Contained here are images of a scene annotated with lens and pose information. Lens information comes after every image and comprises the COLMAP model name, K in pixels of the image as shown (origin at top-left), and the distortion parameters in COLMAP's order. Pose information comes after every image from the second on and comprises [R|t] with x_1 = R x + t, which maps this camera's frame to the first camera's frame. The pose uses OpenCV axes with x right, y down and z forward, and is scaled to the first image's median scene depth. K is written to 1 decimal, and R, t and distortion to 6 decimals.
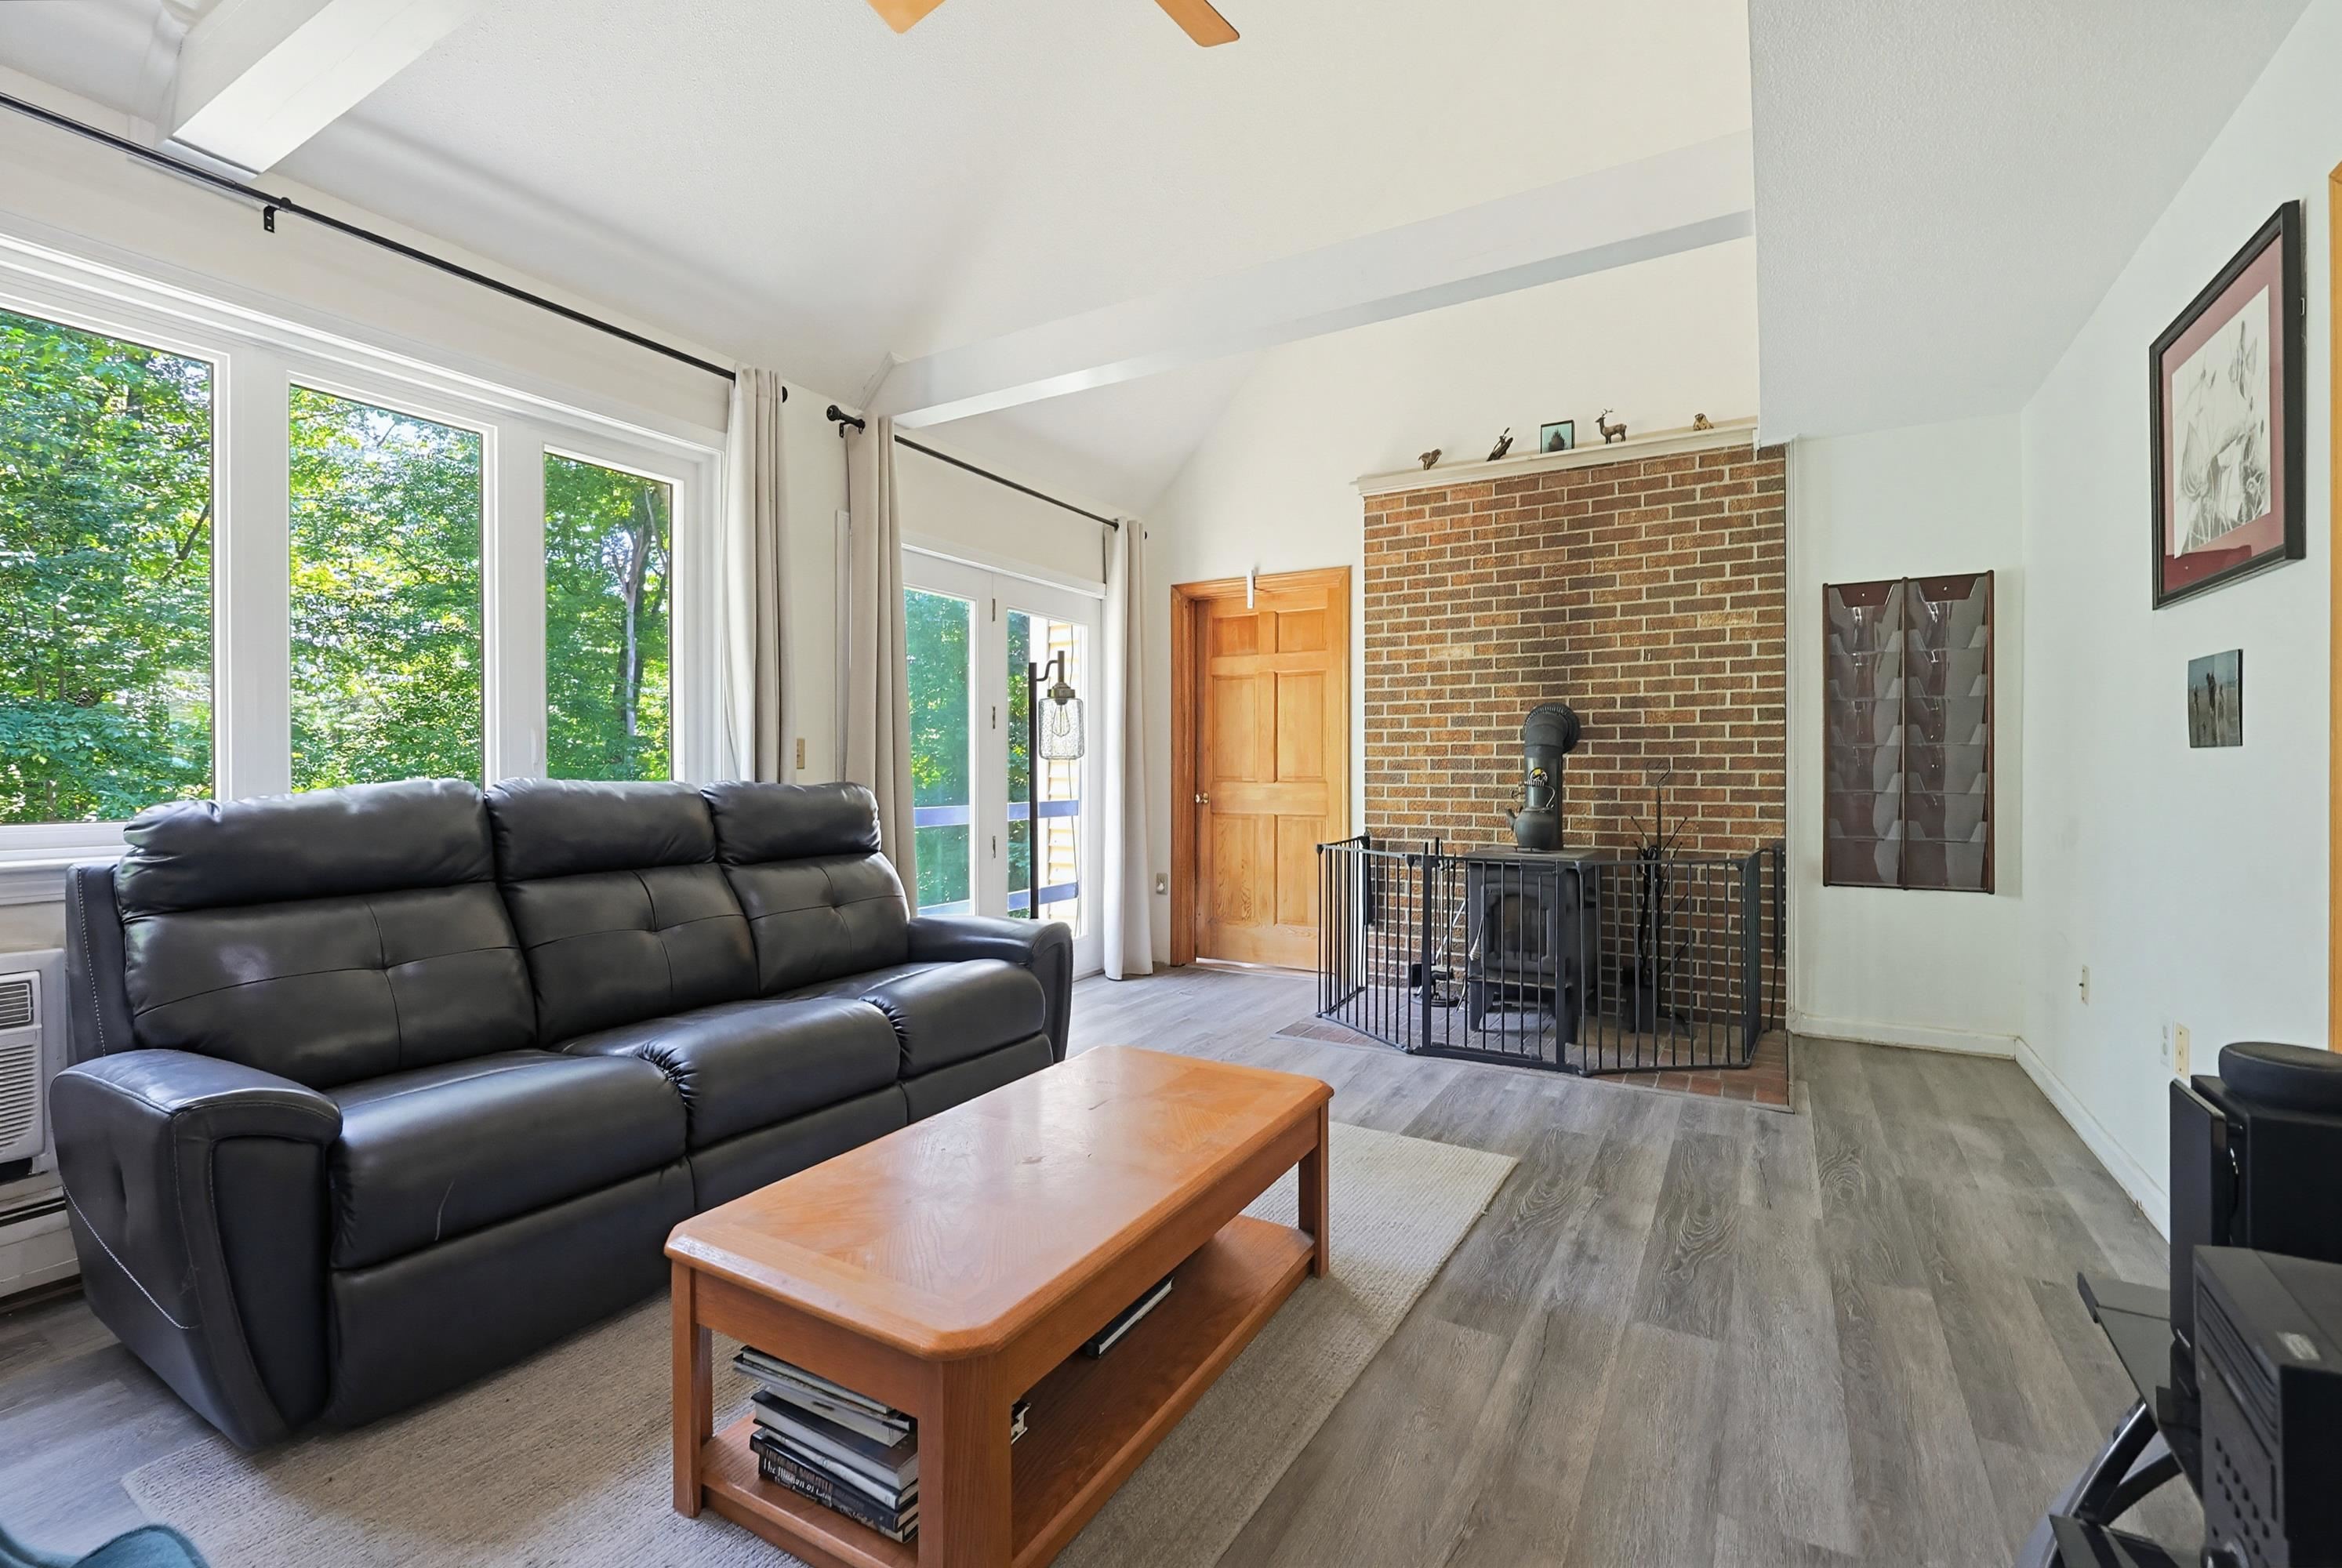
lens RADIAL K [[1016.2, 0, 1179.9], [0, 1016.2, 776.1], [0, 0, 1]] dist [-0.001008, 0.000394]
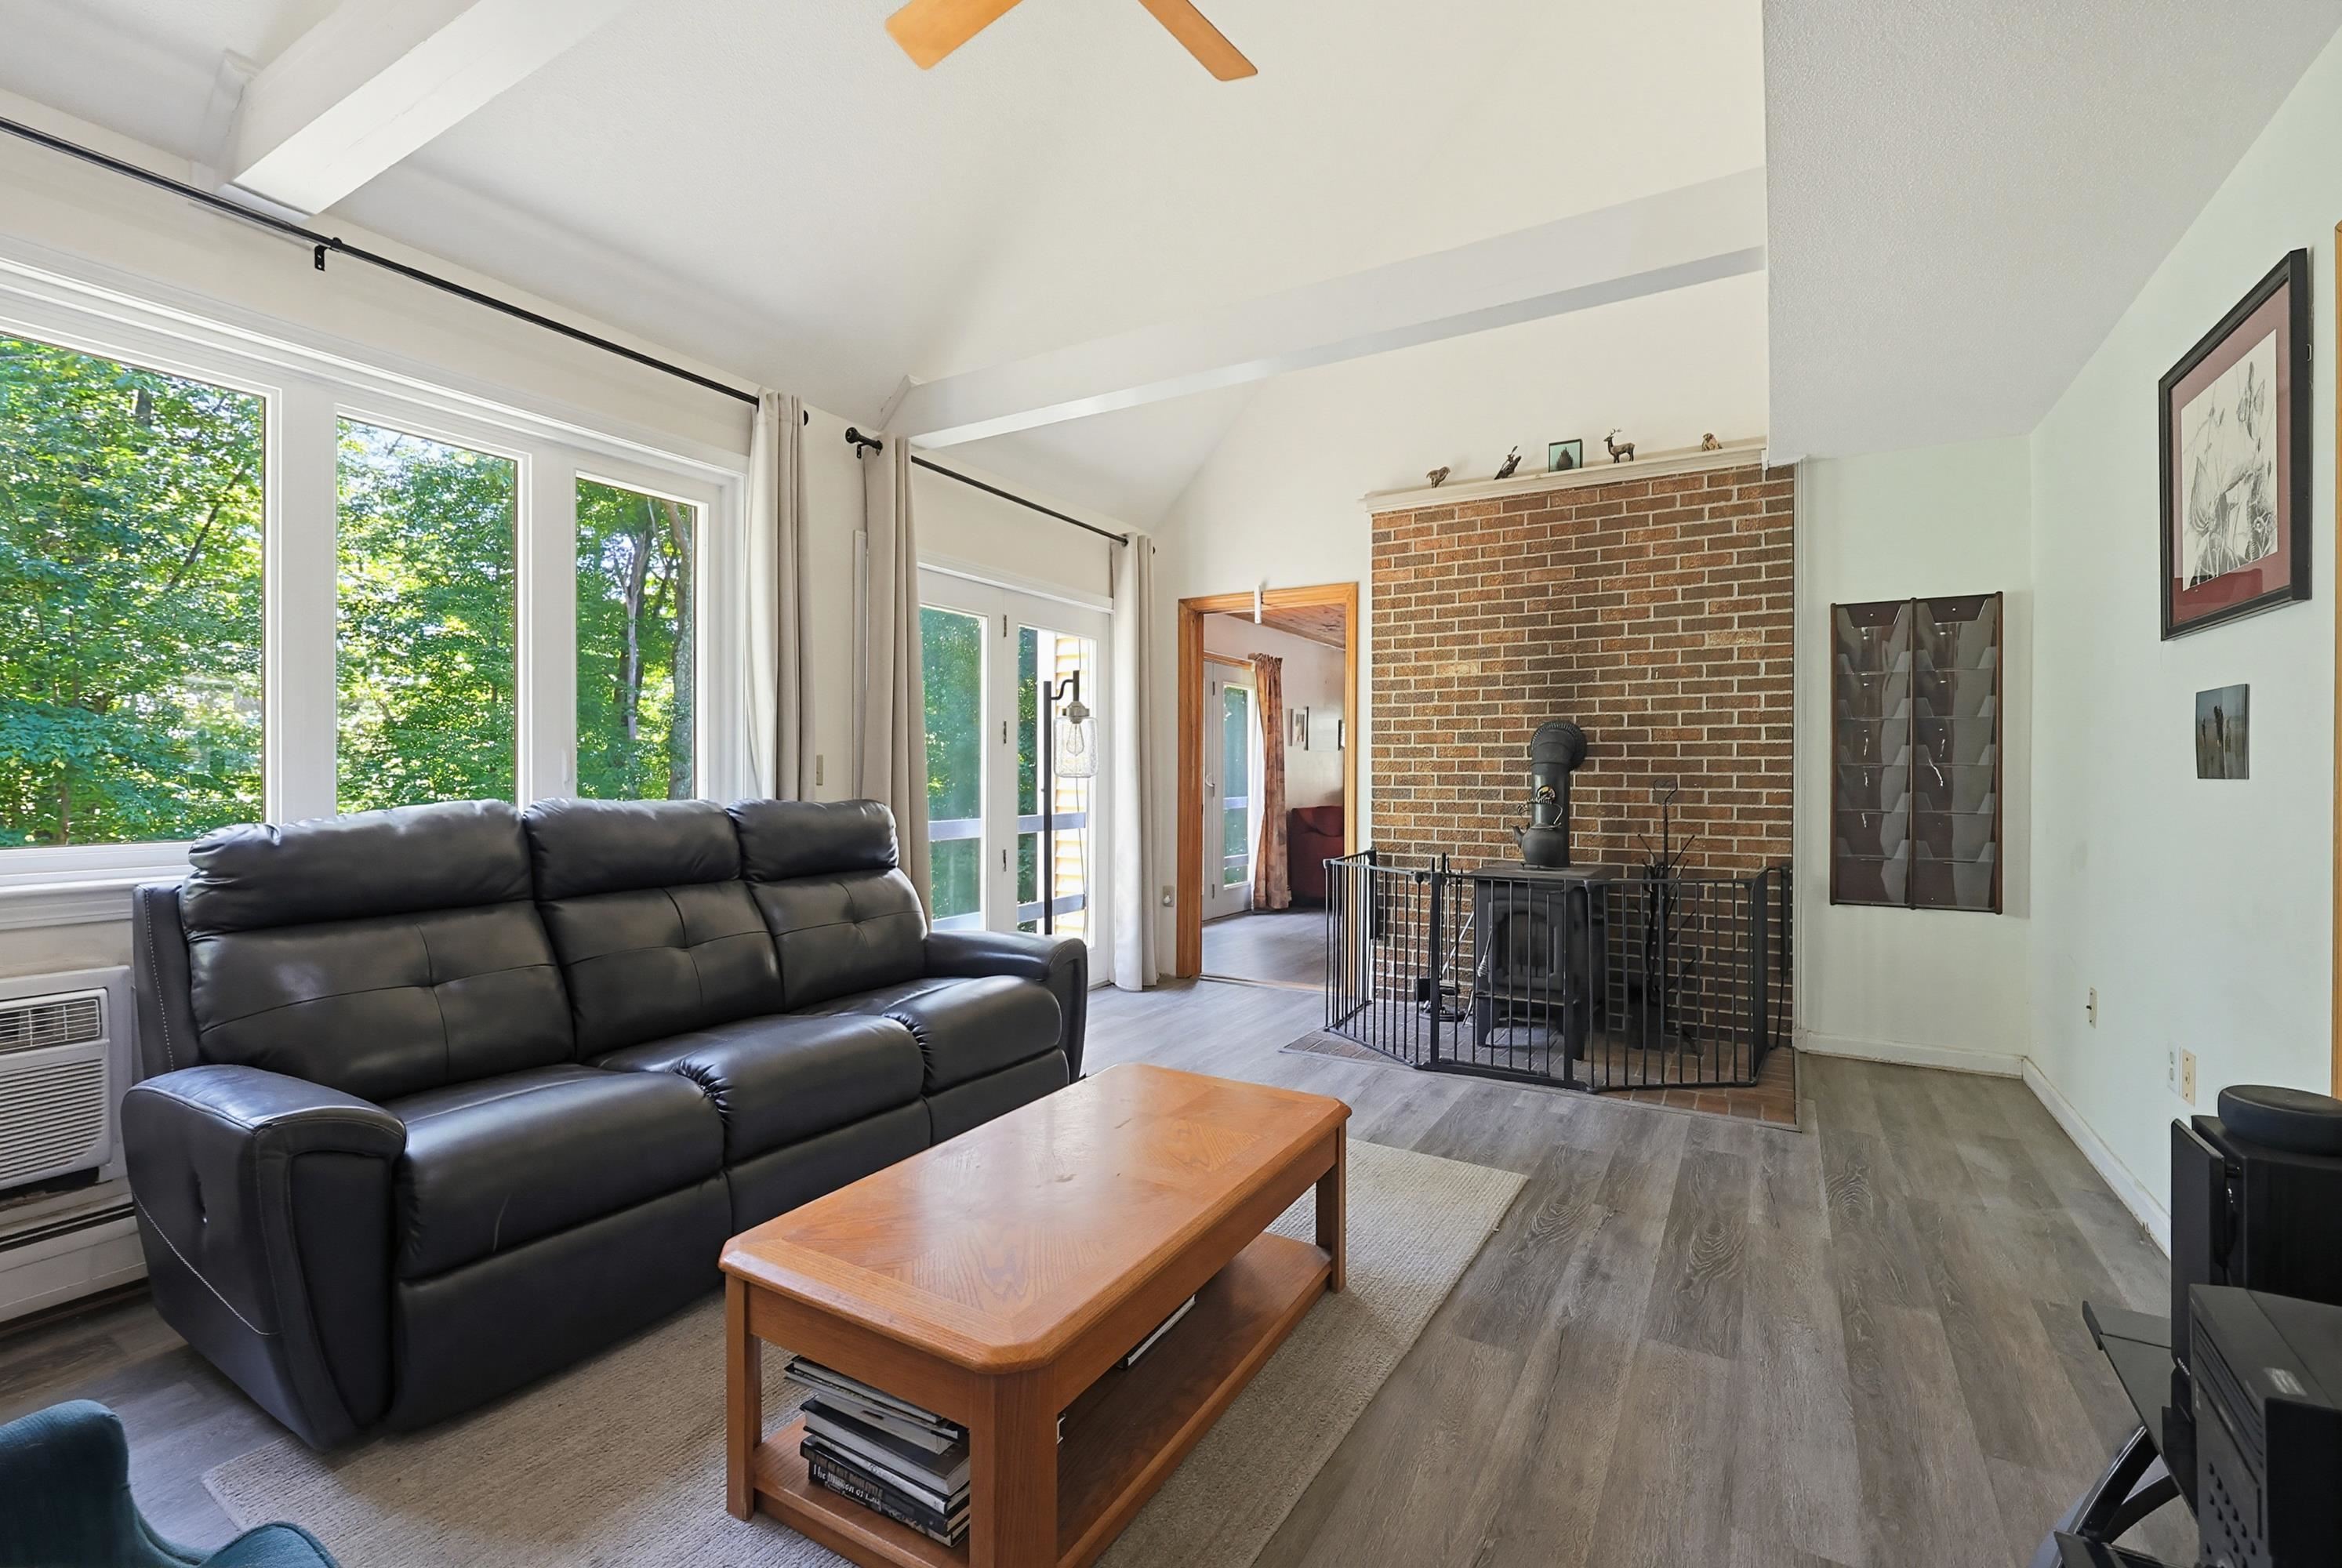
lens RADIAL K [[1016.2, 0, 1169.1], [0, 1016.2, 783.5], [0, 0, 1]] dist [-0.001008, 0.000394]
pose [[0.999934, 0.003543, -0.010932, -0.011938], [-0.003546, 0.999994, -0.000195, -0.010296], [0.010931, 0.000233, 0.999940, -0.014266]]
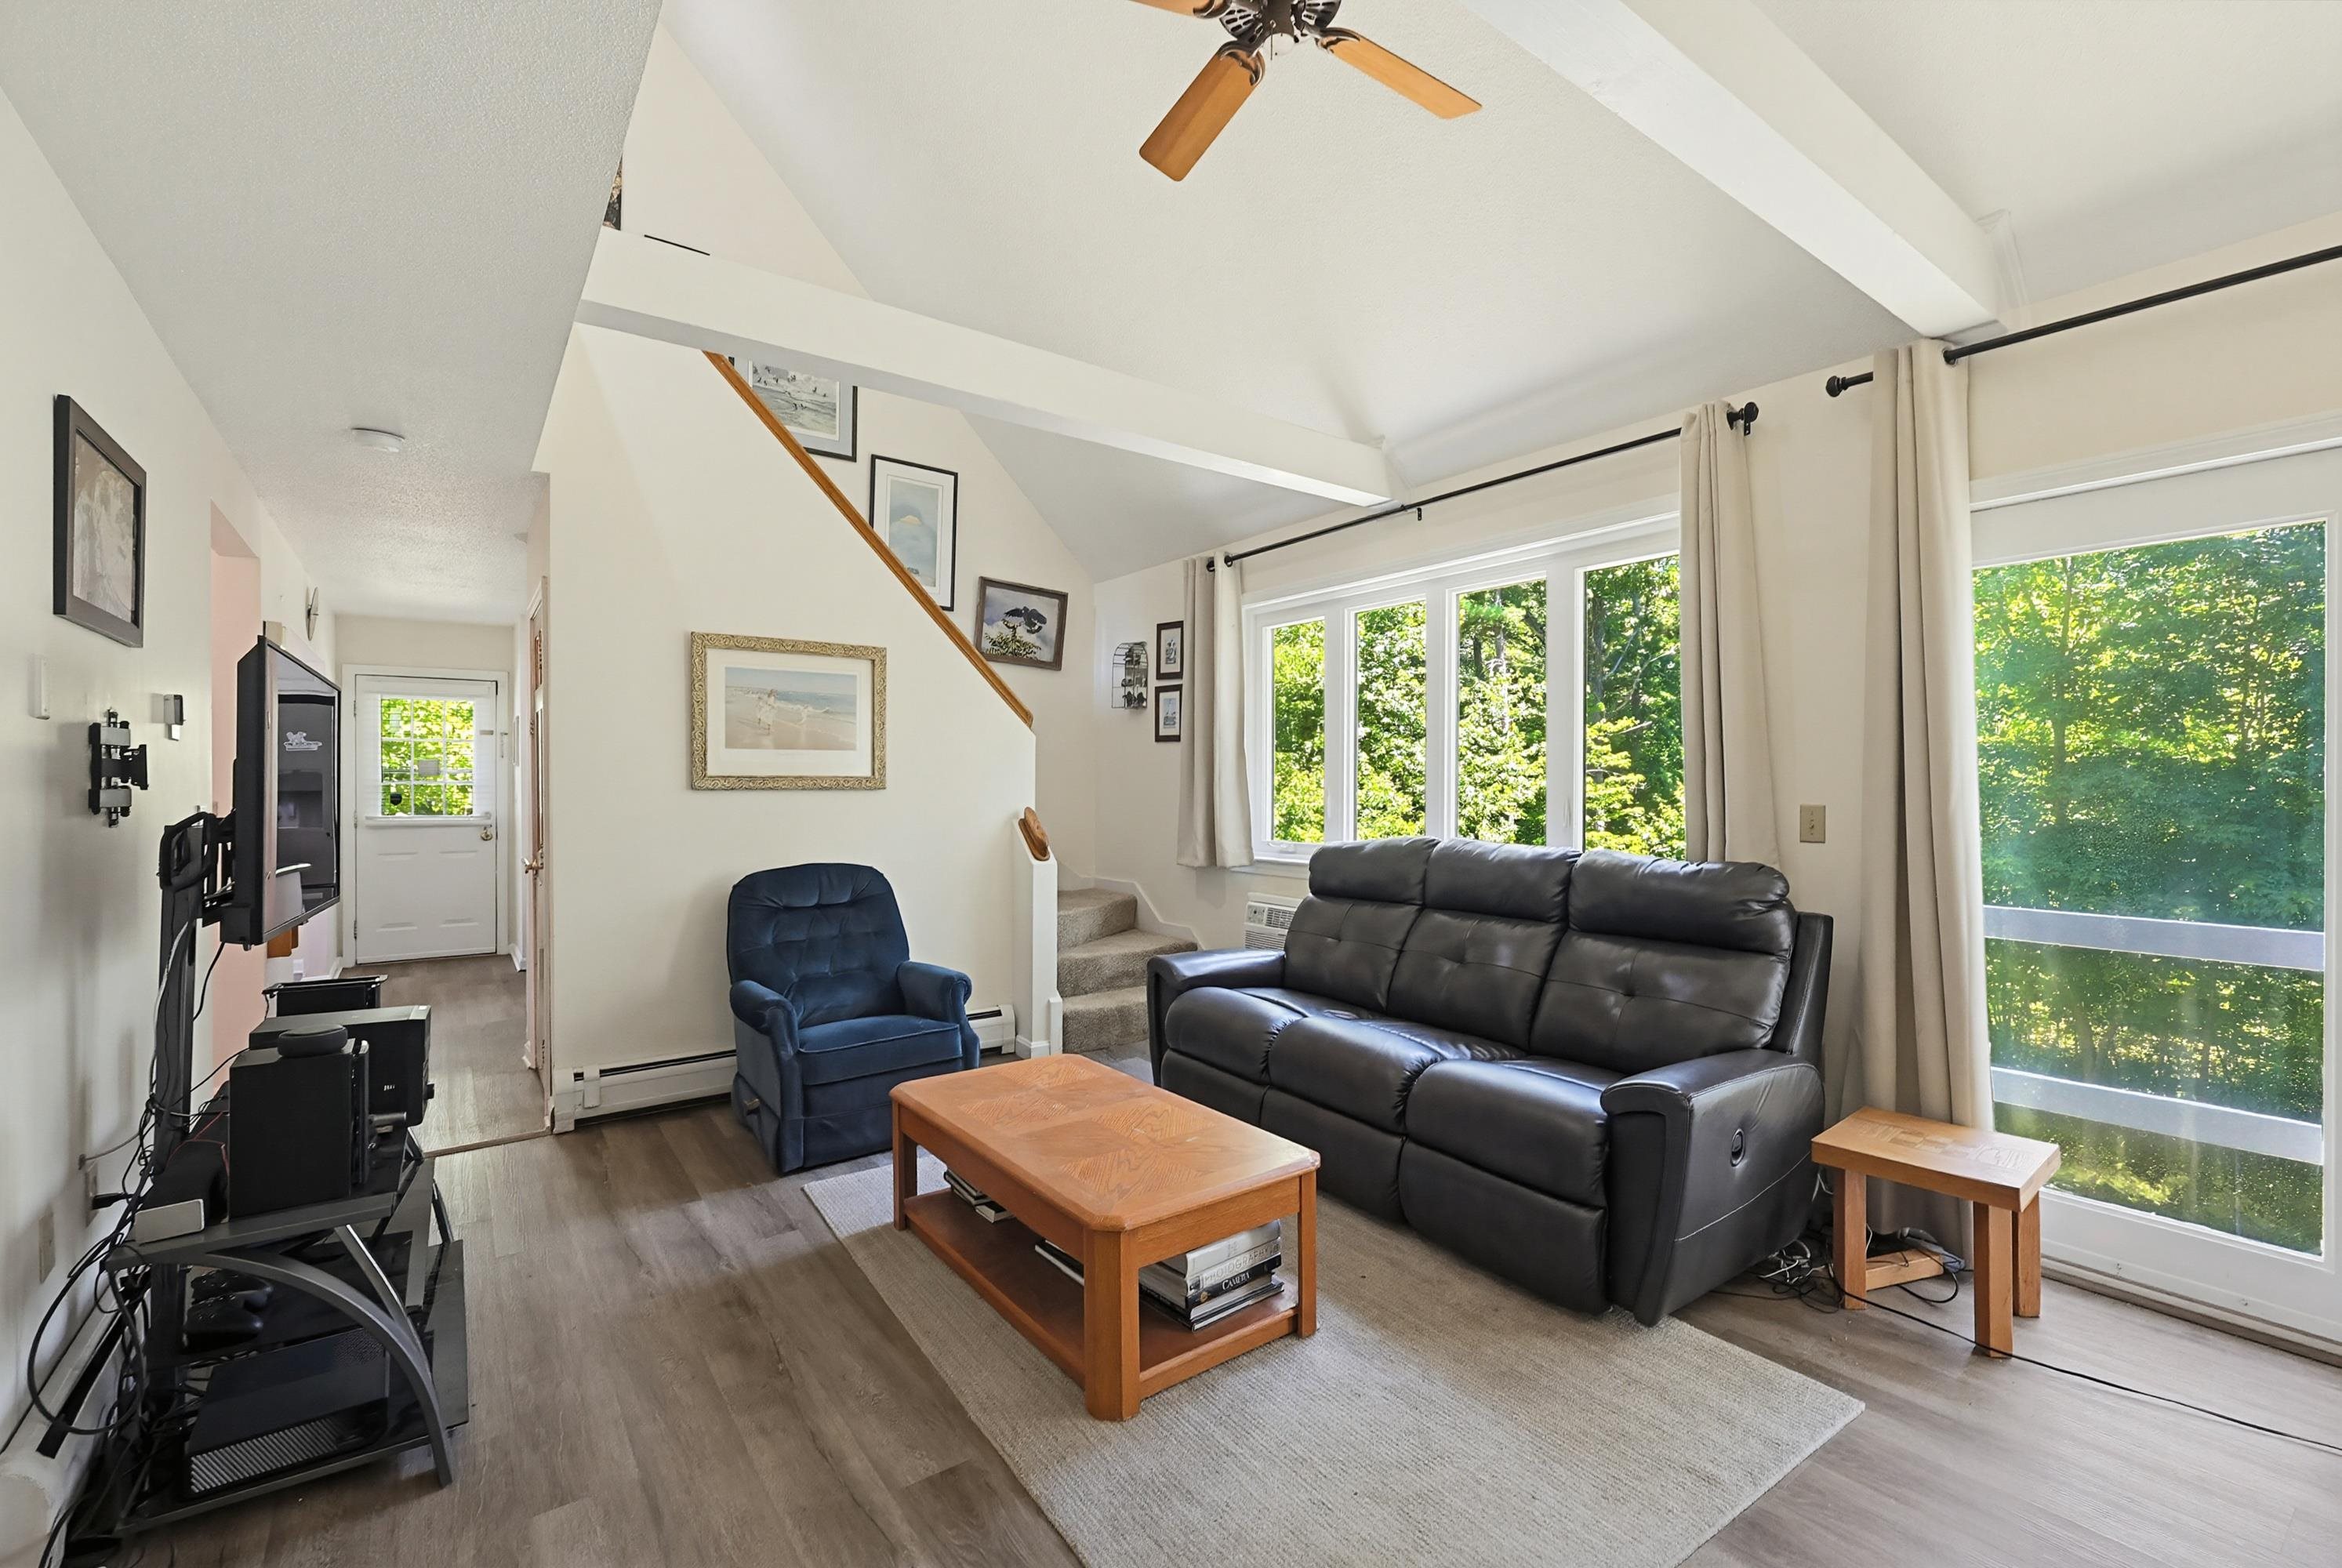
lens RADIAL K [[1016.2, 0, 1180.3], [0, 1016.2, 776.9], [0, 0, 1]] dist [-0.001008, 0.000394]
pose [[-0.407686, 0.003701, -0.913115, 0.522926], [-0.002757, 0.999982, 0.005283, -0.057058], [0.913118, 0.004671, -0.407669, 0.789460]]
